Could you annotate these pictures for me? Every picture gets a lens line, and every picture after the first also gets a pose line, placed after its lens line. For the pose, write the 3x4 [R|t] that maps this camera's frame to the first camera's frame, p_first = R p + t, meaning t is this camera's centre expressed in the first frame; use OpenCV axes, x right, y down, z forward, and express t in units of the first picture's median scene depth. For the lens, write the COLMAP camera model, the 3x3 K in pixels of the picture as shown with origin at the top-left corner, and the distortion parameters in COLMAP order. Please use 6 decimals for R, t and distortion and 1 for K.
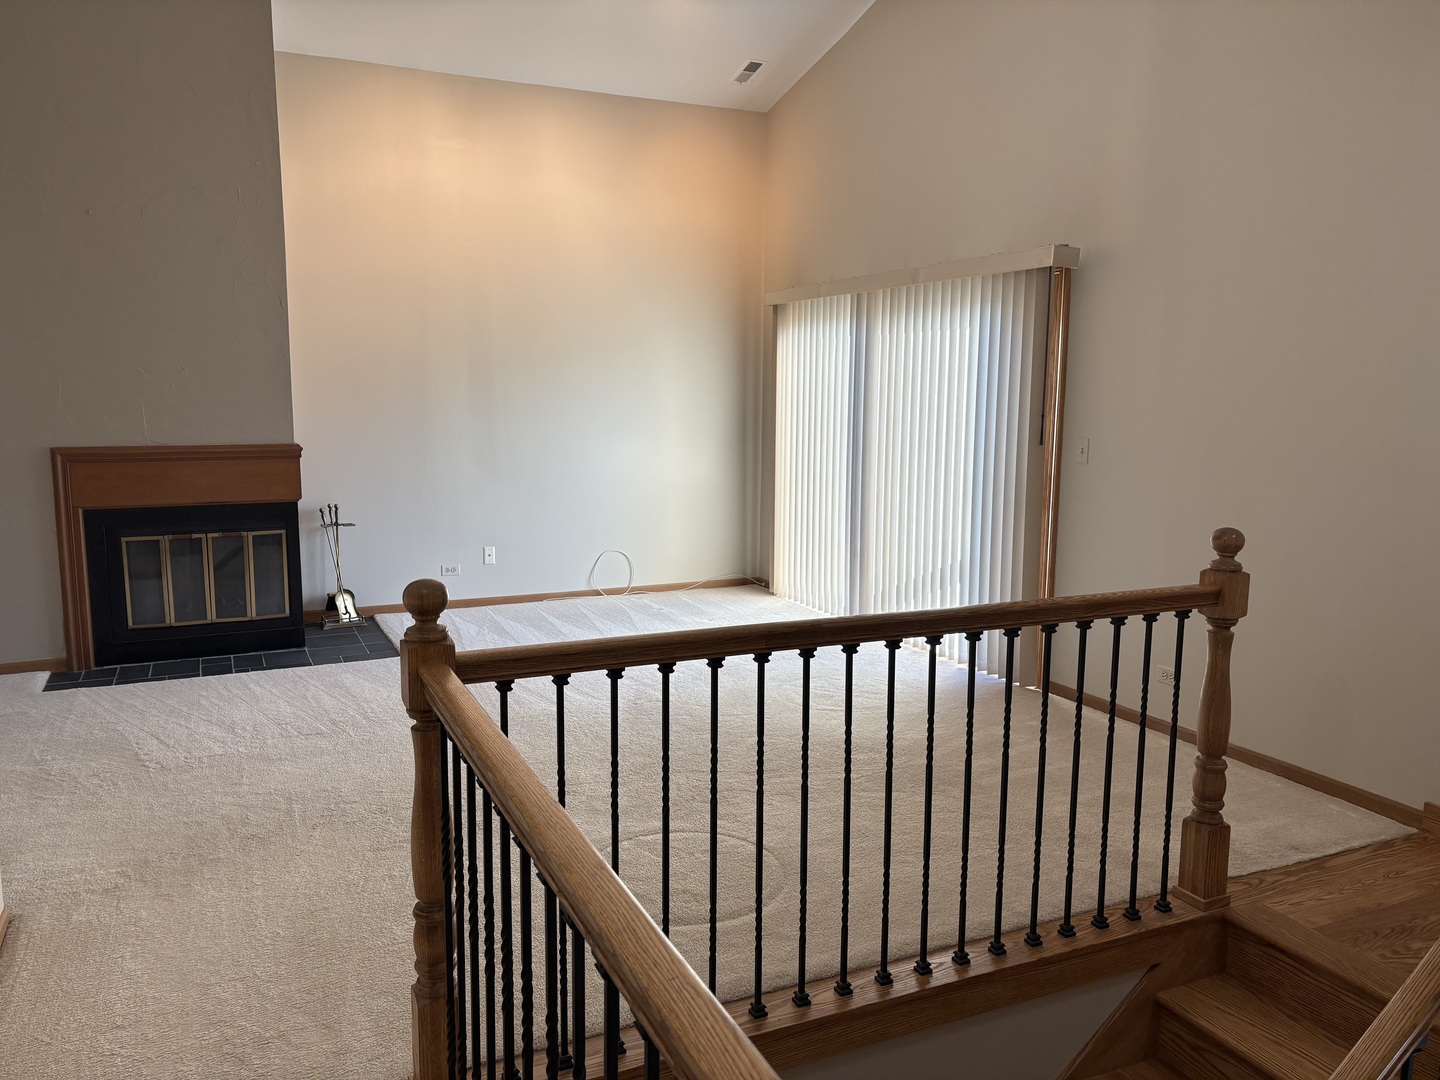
lens RADIAL K [[1099.1, 0, 720.0], [0, 1099.1, 540.0], [0, 0, 1]] dist [0.008808, 0.071745]
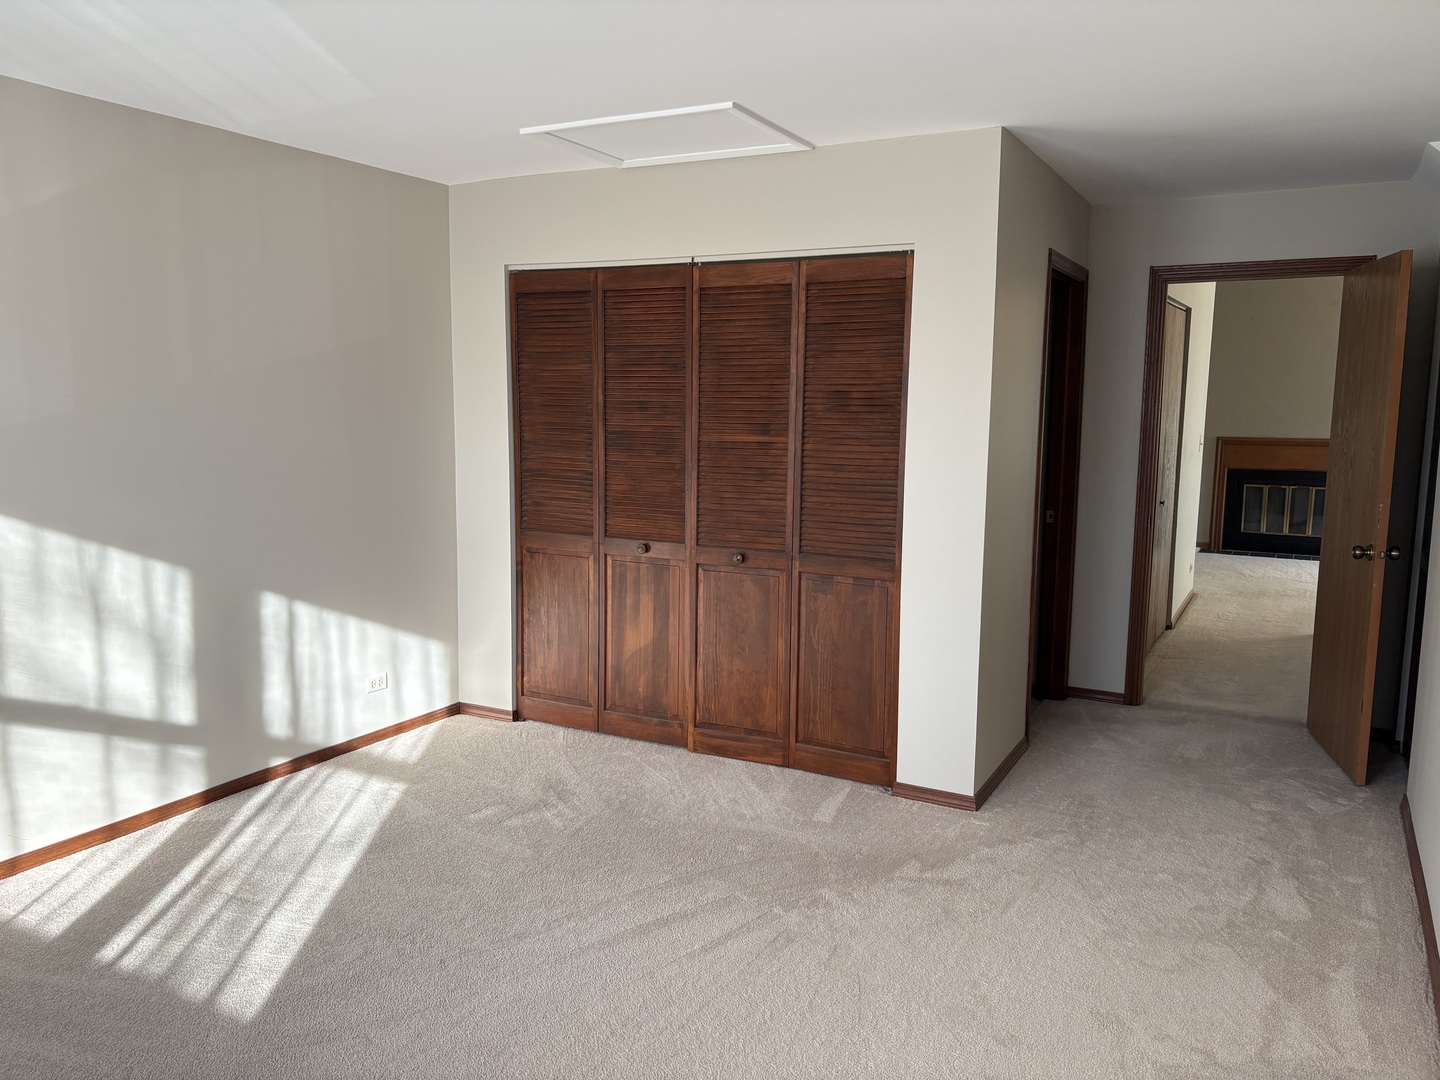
lens RADIAL K [[1087.2, 0, 720.0], [0, 1087.2, 540.0], [0, 0, 1]] dist [0.049448, -0.006637]
pose [[0.603129, 0.102374, -0.791047, 0.412033], [-0.119703, 0.992115, 0.037129, 0.125780], [0.788611, 0.072297, 0.610628, -0.837632]]
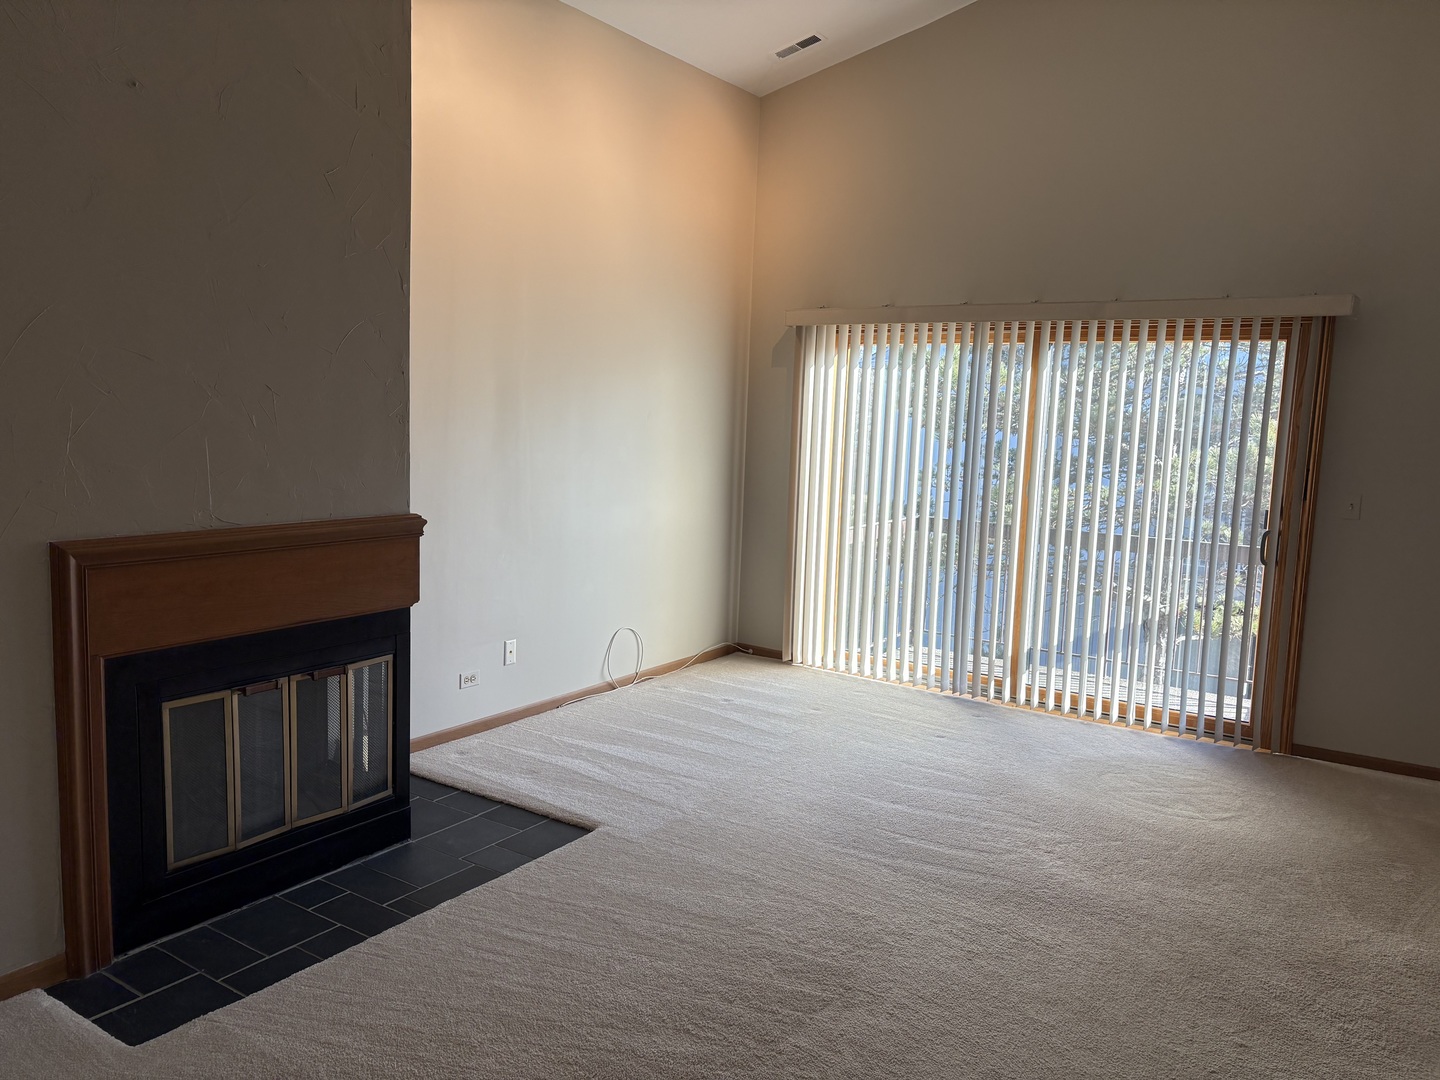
lens RADIAL K [[1087.2, 0, 720.0], [0, 1087.2, 540.0], [0, 0, 1]] dist [0.049448, -0.006637]
pose [[0.851442, -0.039642, 0.522948, -0.558767], [0.043799, 0.999031, 0.004419, -0.067920], [-0.522617, 0.019142, 0.852353, 0.389648]]
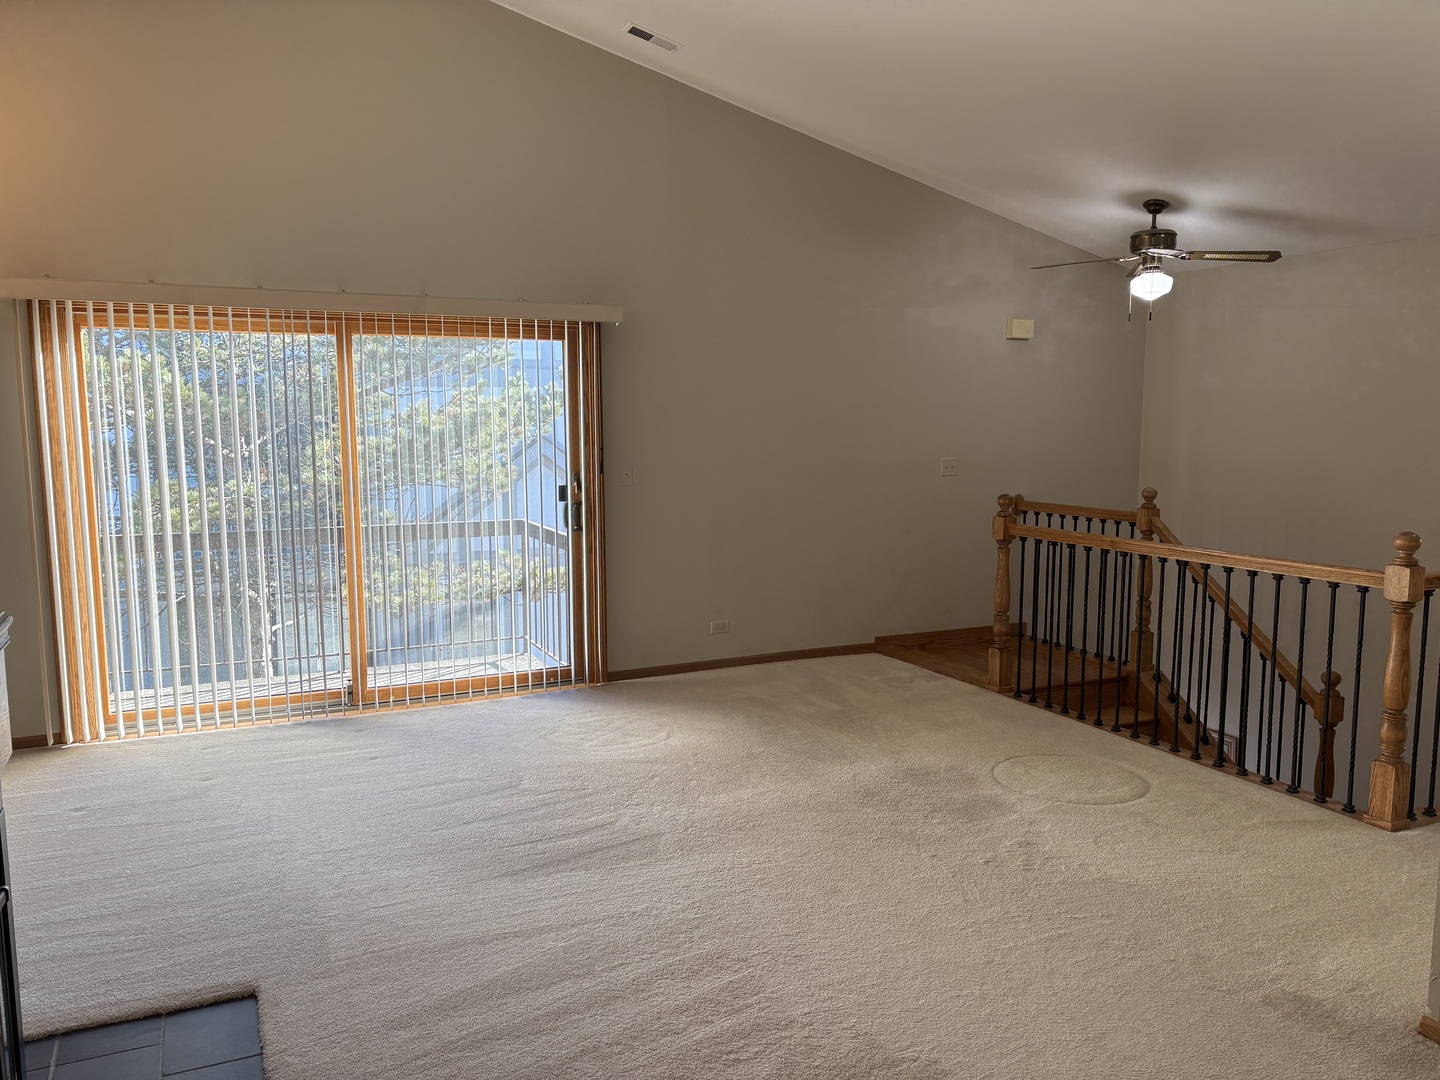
lens RADIAL K [[1087.2, 0, 720.0], [0, 1087.2, 540.0], [0, 0, 1]] dist [0.049448, -0.006637]
pose [[-0.001949, -0.122676, 0.992445, -0.748755], [0.143510, 0.982140, 0.121684, -0.121083], [-0.989647, 0.142662, 0.015691, 0.753047]]
